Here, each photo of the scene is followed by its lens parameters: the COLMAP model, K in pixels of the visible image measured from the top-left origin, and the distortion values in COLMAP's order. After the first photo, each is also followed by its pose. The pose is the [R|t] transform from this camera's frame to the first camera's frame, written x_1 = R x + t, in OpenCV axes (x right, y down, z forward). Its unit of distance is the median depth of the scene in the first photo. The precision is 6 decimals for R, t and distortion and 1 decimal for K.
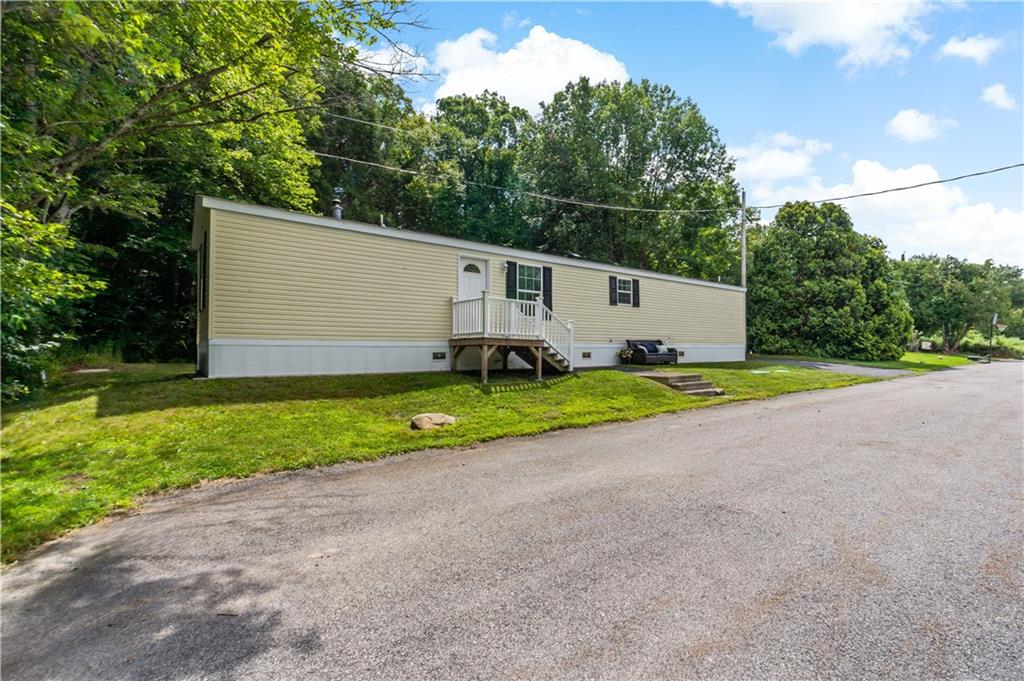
lens RADIAL K [[471.6, 0, 512.0], [0, 471.6, 340.5], [0, 0, 1]] dist [-0.002837, 0.000161]
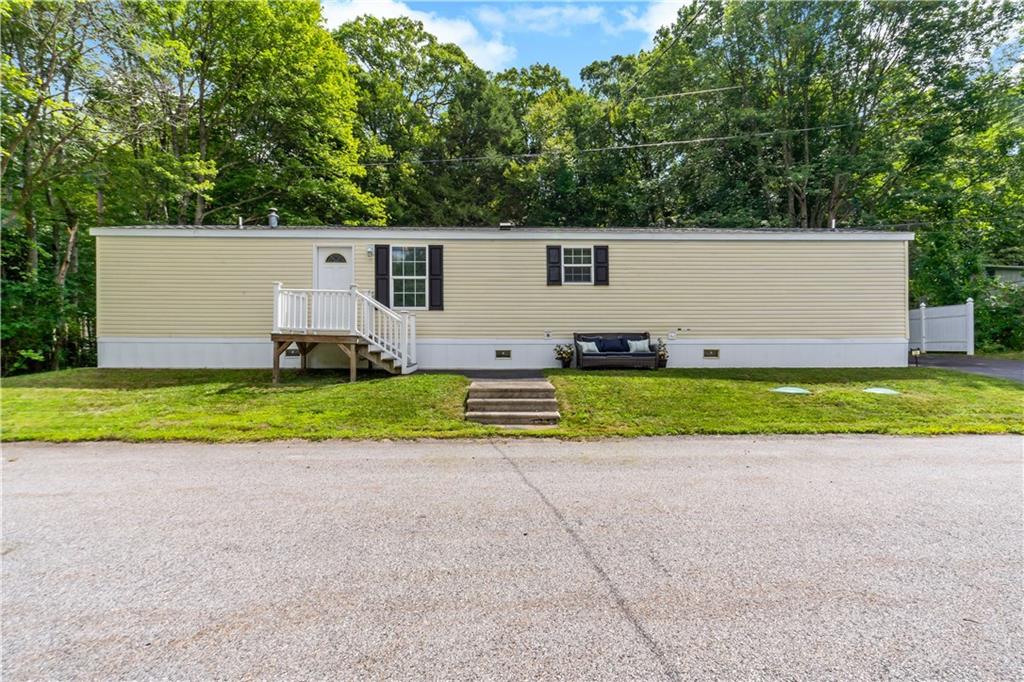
lens RADIAL K [[471.6, 0, 512.0], [0, 471.6, 341.0], [0, 0, 1]] dist [-0.002837, 0.000161]
pose [[0.796427, -0.001452, -0.604732, 0.671130], [0.009931, 0.999894, 0.010679, 0.002258], [0.604653, -0.014511, 0.796357, 0.425020]]
